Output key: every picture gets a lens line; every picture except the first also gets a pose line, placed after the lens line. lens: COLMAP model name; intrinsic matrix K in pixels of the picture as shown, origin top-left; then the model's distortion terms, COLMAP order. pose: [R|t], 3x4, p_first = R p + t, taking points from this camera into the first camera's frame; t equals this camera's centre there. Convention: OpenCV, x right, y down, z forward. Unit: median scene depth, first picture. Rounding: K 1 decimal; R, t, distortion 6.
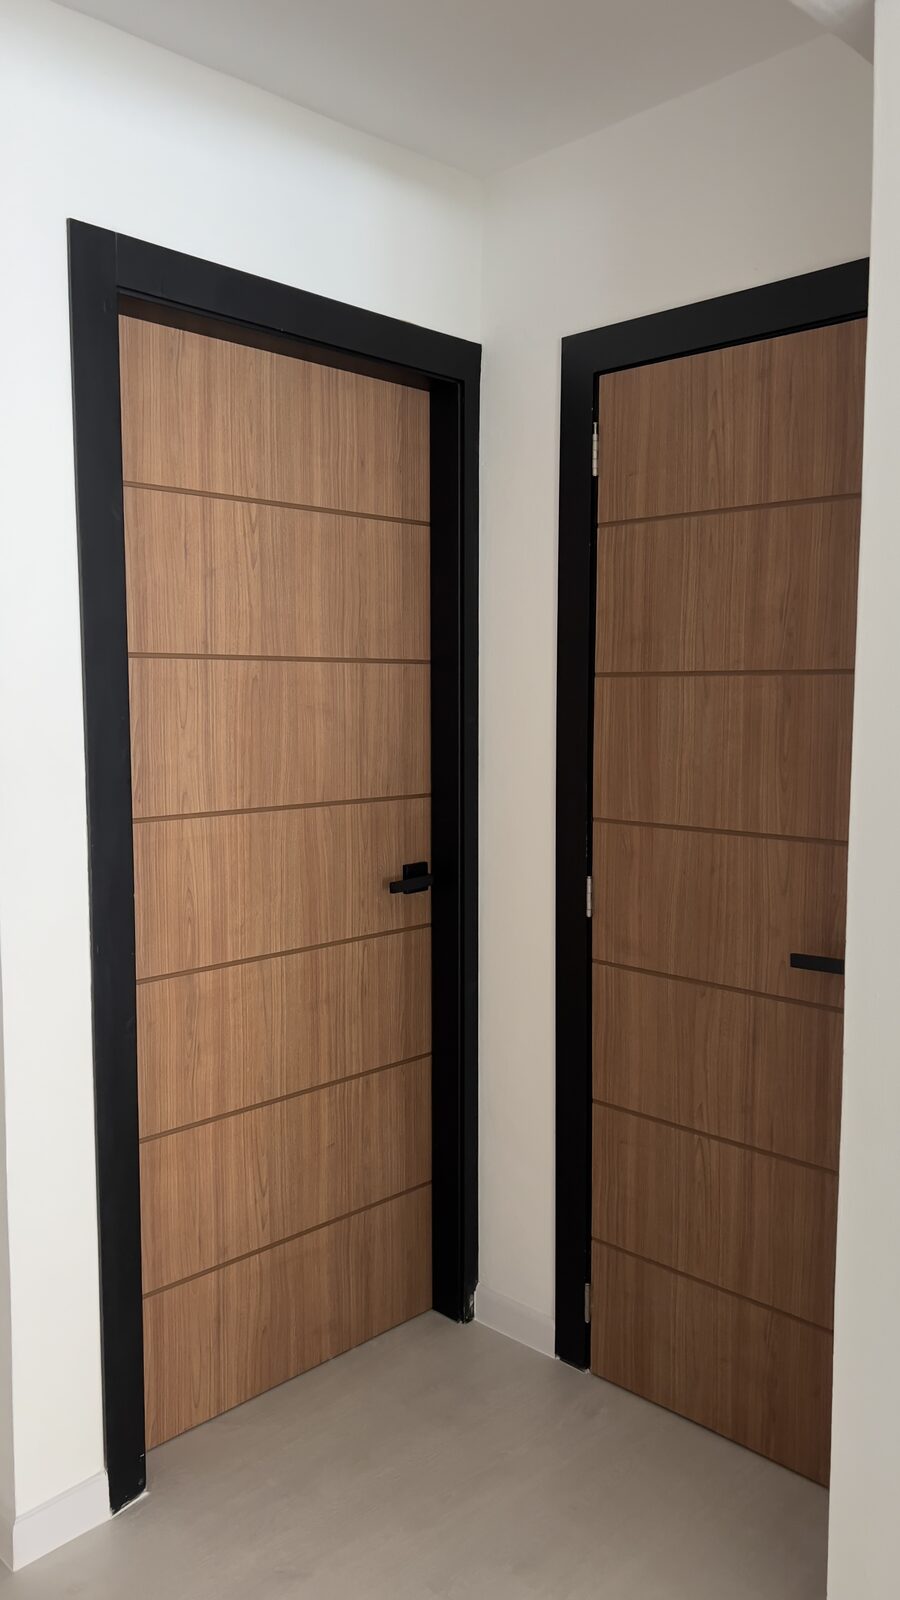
lens RADIAL K [[1200.0, 0, 487.2], [0, 1200.0, 780.4], [0, 0, 1]] dist [0.057759, -0.081275]
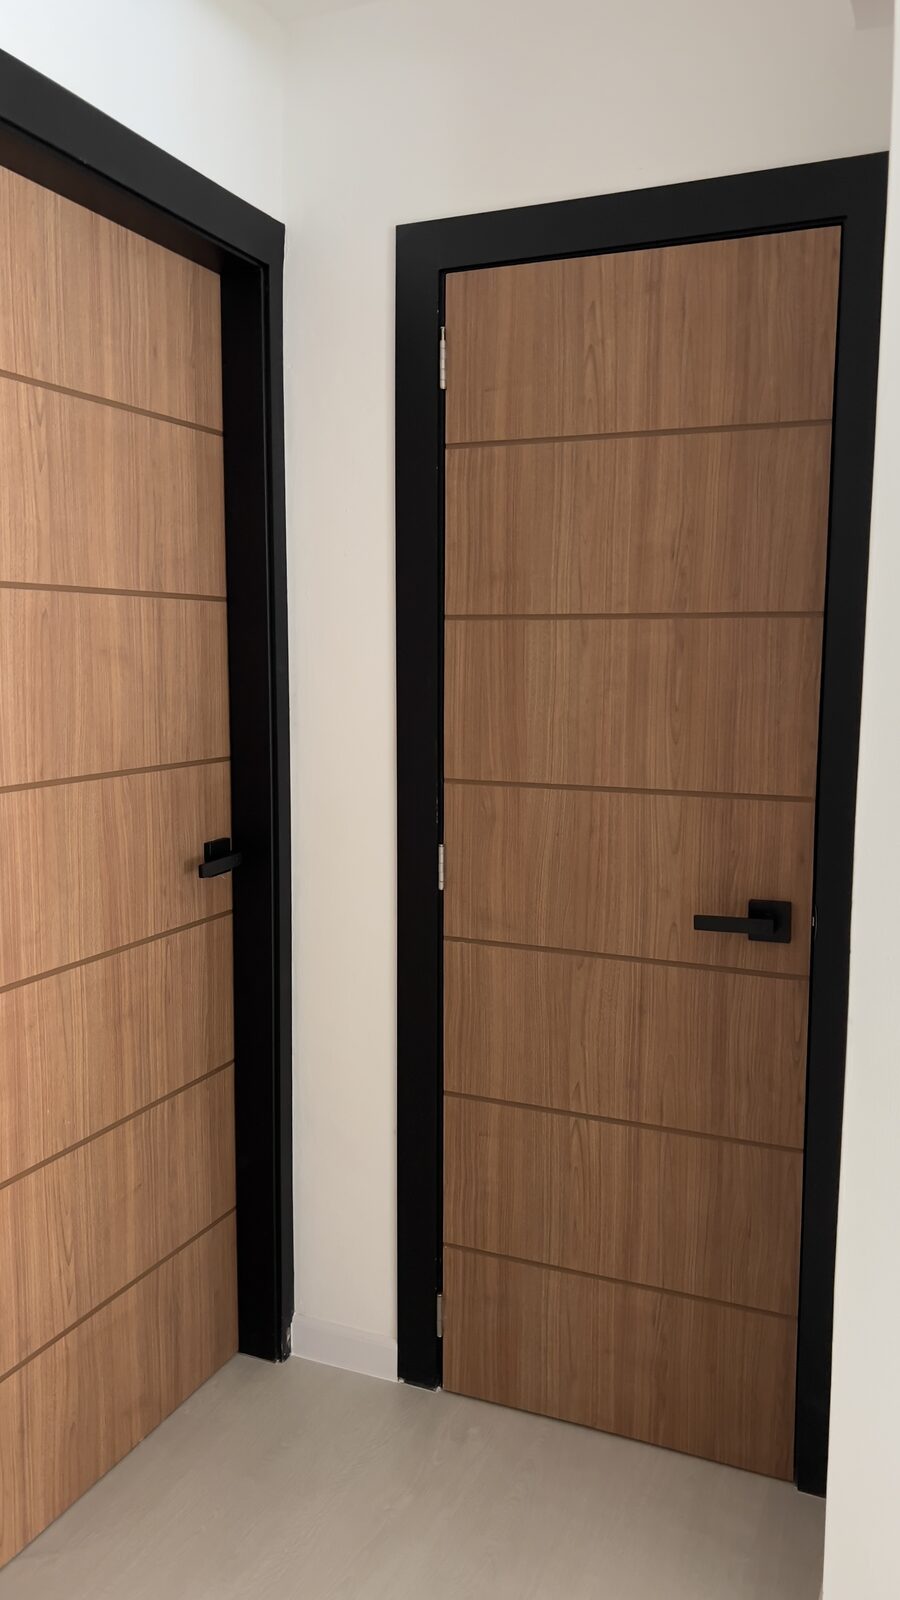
lens RADIAL K [[1200.0, 0, 494.5], [0, 1200.0, 772.3], [0, 0, 1]] dist [0.057759, -0.081275]
pose [[0.936139, -0.031928, 0.350177, -0.192472], [0.021819, 0.999225, 0.032776, -0.001792], [-0.350952, -0.023042, 0.936110, 0.158679]]
